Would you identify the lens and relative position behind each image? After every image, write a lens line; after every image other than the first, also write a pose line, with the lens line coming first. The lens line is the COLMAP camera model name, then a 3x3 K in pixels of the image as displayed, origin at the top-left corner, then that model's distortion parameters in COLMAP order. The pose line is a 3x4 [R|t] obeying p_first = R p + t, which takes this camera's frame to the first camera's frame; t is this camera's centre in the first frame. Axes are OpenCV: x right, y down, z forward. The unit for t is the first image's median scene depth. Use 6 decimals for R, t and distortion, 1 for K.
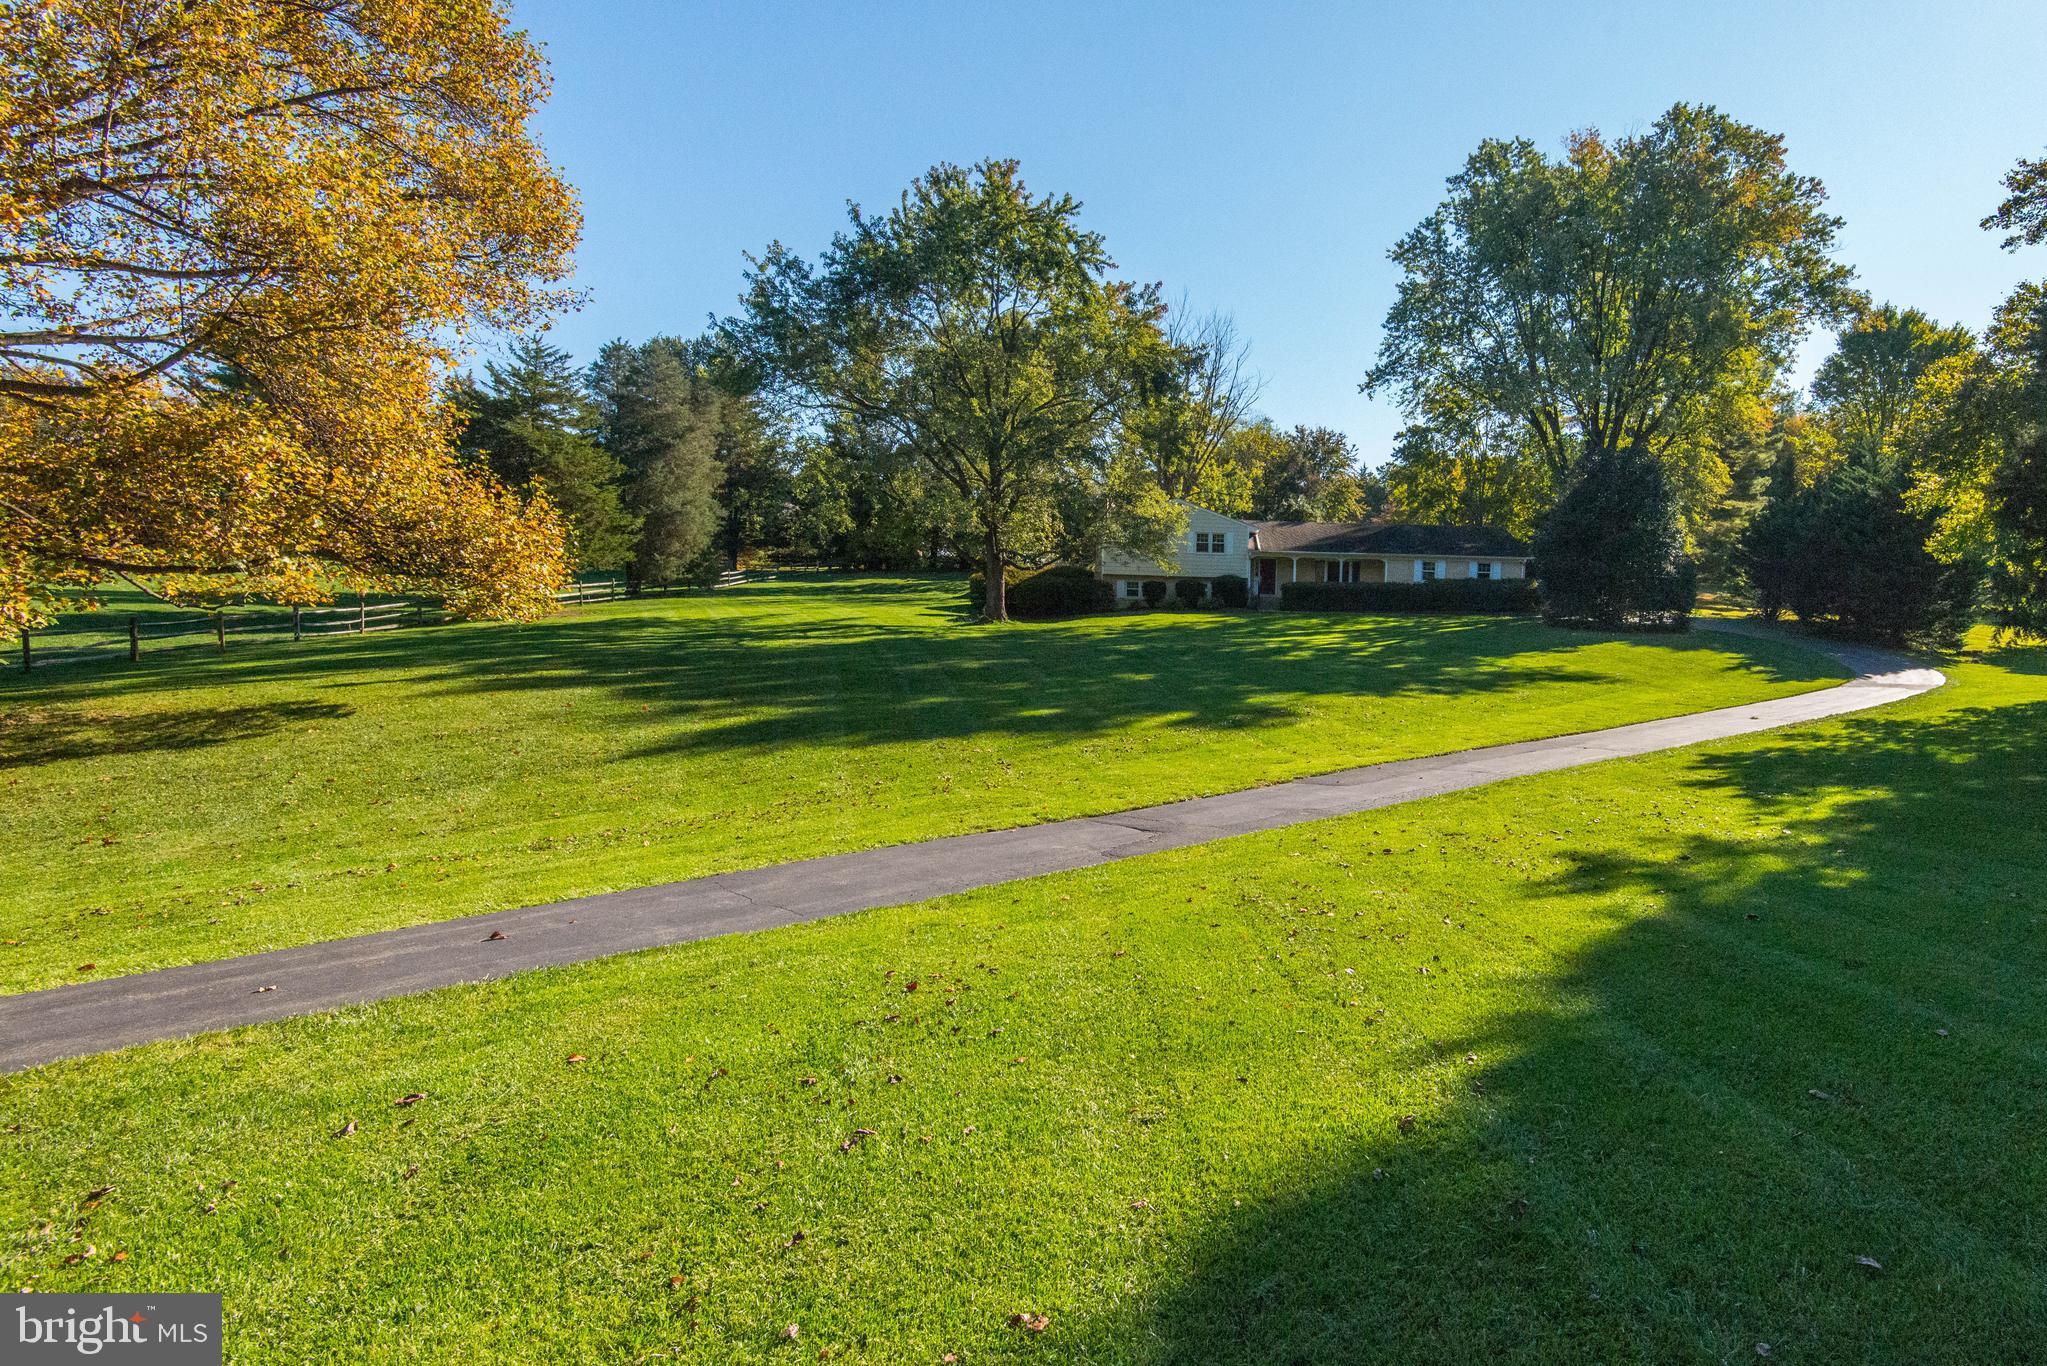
lens RADIAL K [[1118.3, 0, 1228.9], [0, 1118.3, 683.4], [0, 0, 1]] dist [0.037664, -0.031399]
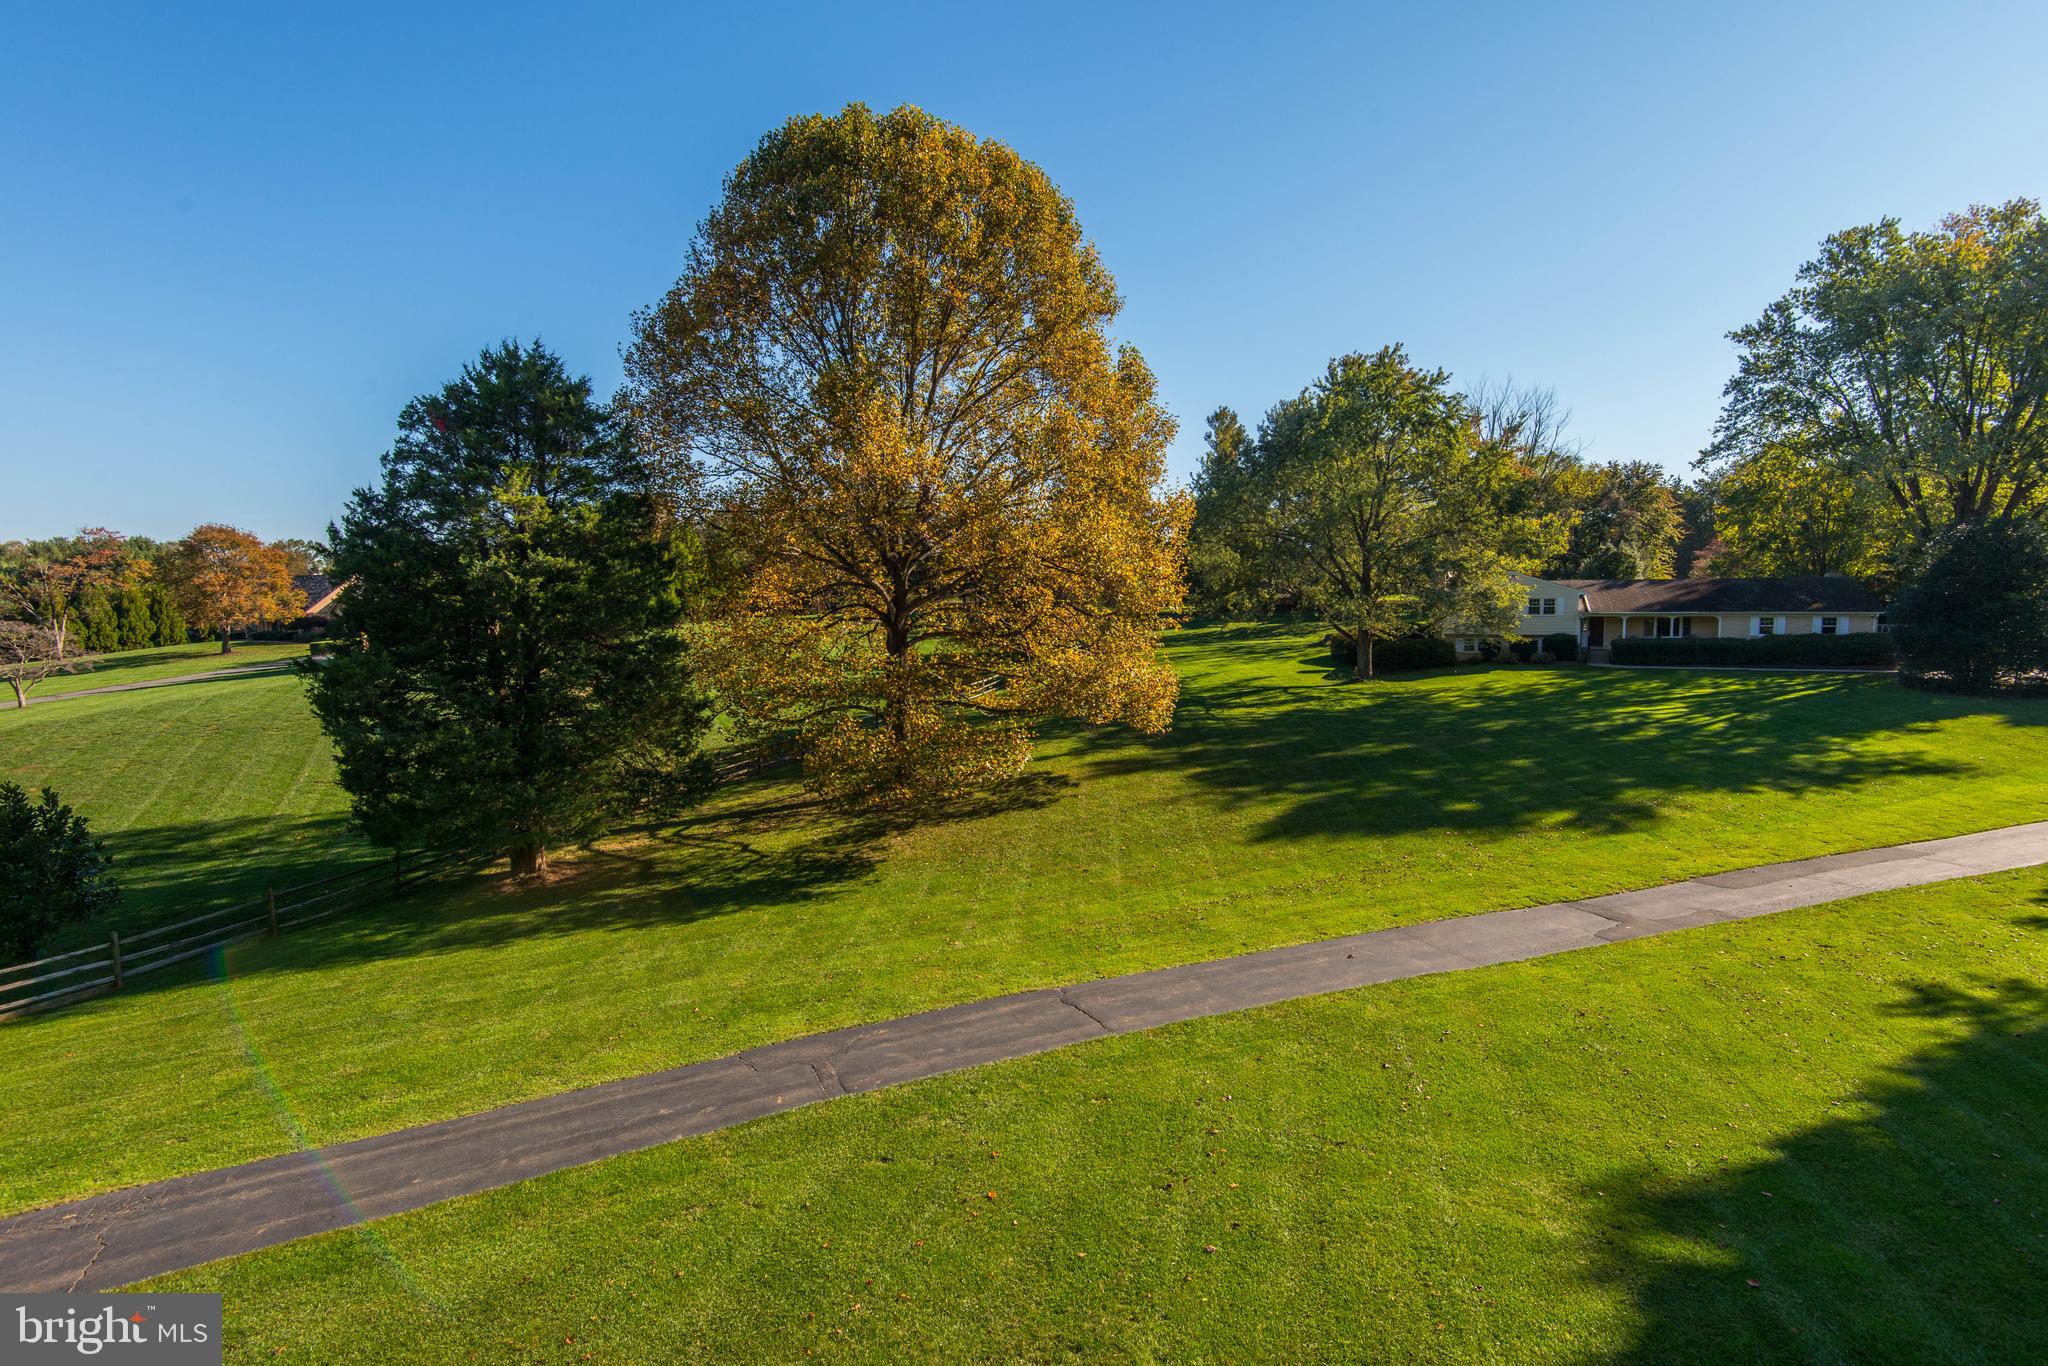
lens RADIAL K [[986.2, 0, 1023.5], [0, 986.2, 678.5], [0, 0, 1]] dist [0.036340, -0.023145]
pose [[0.901940, 0.007453, -0.431797, -0.070112], [0.001275, 0.999801, 0.019922, -0.086371], [0.431860, -0.018519, 0.901751, -0.254177]]
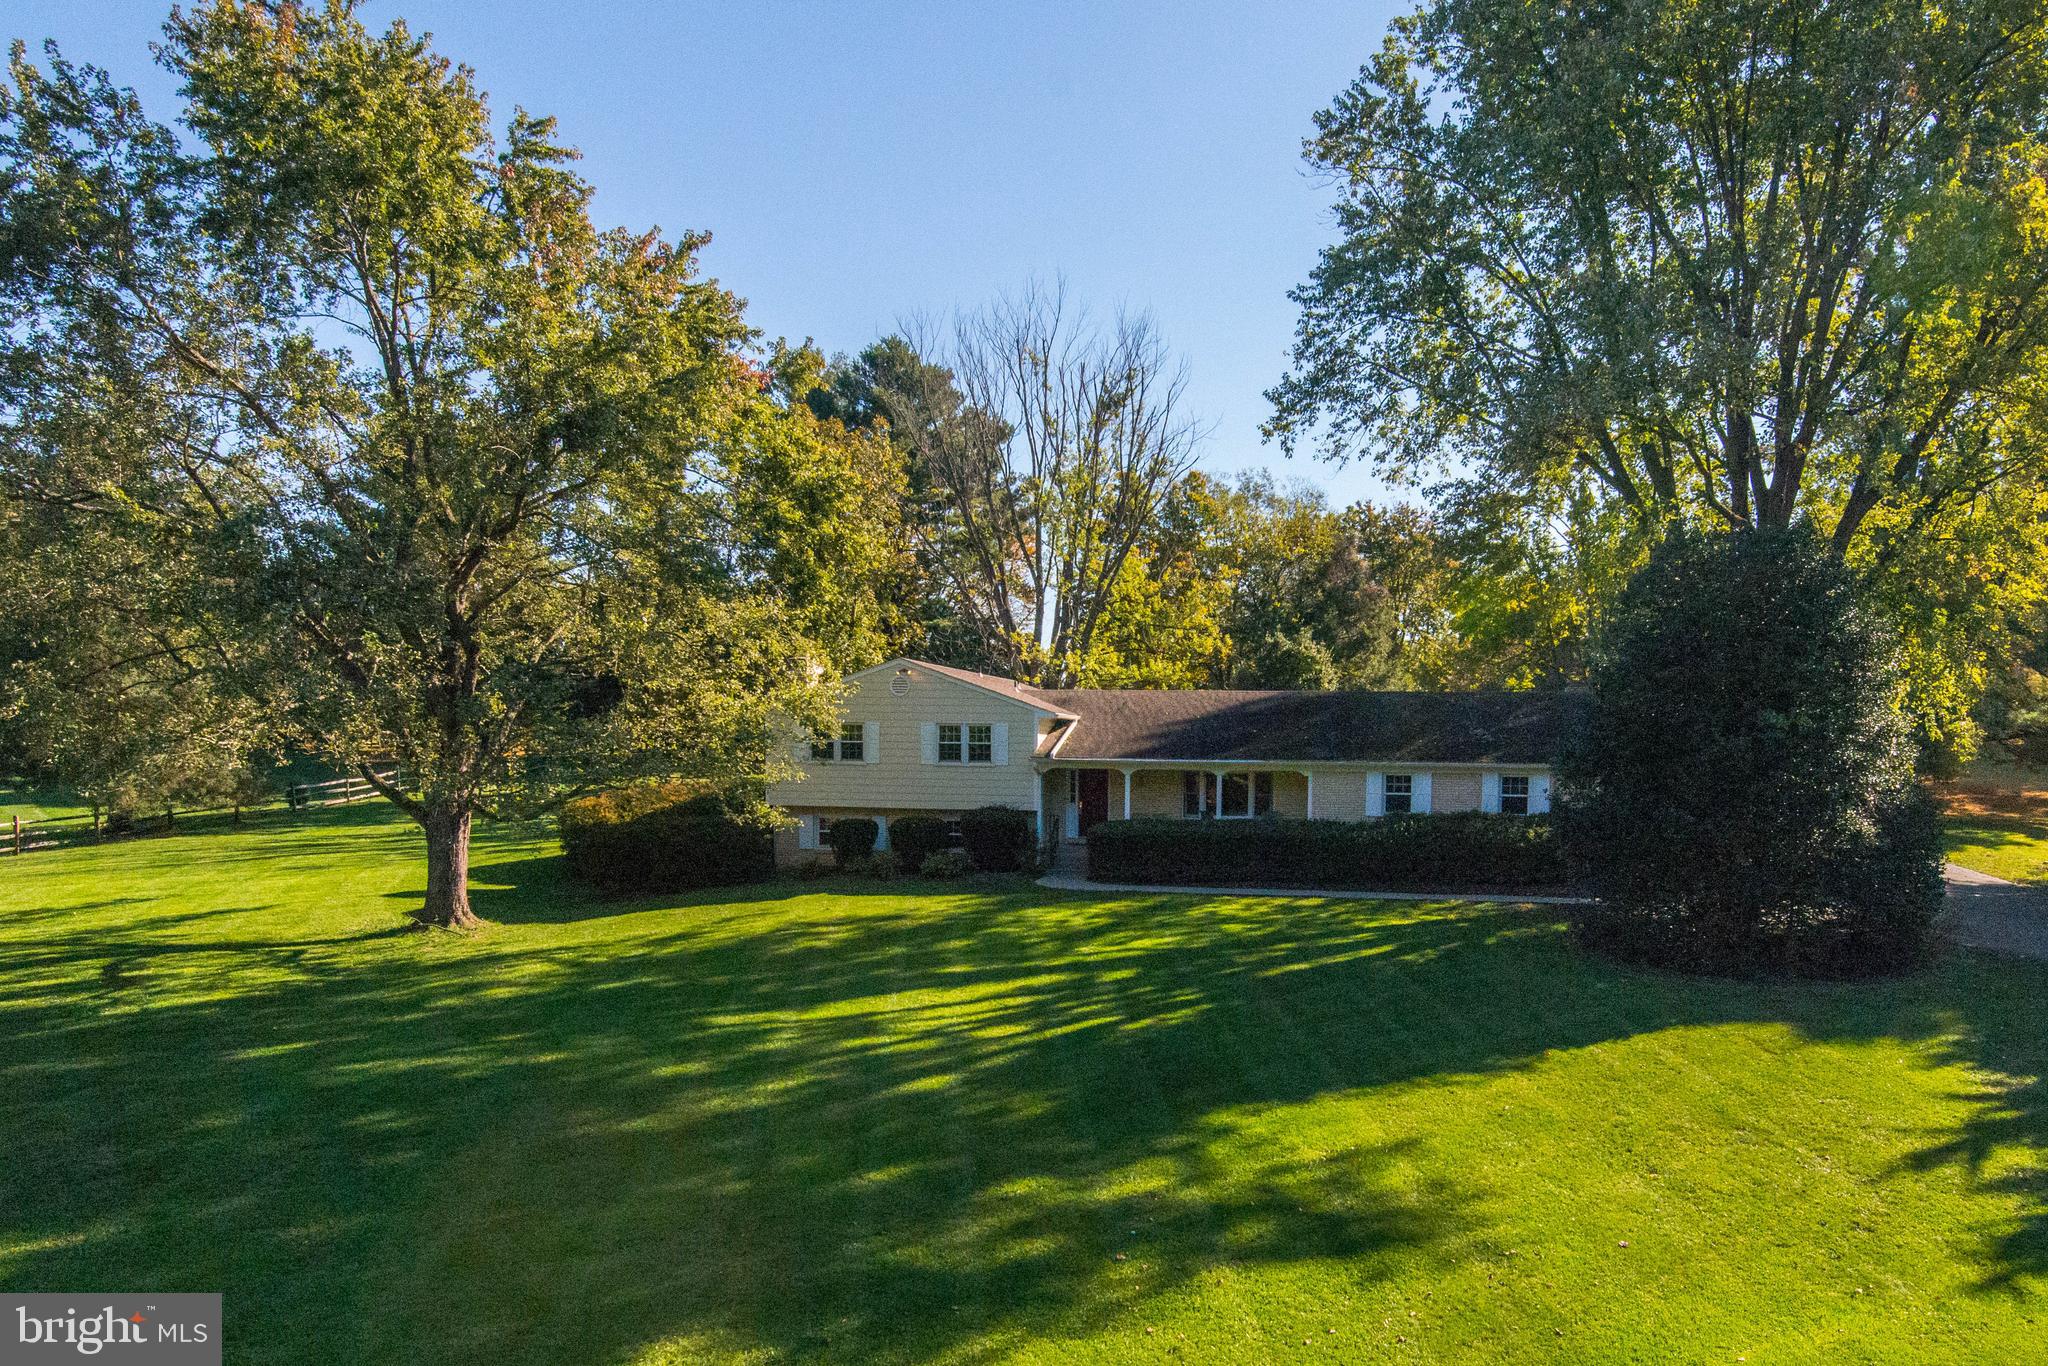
lens RADIAL K [[1468.9, 0, 1168.5], [0, 1468.9, 839.8], [0, 0, 1]] dist [0.031793, -0.001519]
pose [[0.978960, -0.000228, -0.204053, 0.263306], [-0.000196, 0.999998, -0.002057, -0.098143], [0.204053, 0.002053, 0.978958, 0.437279]]
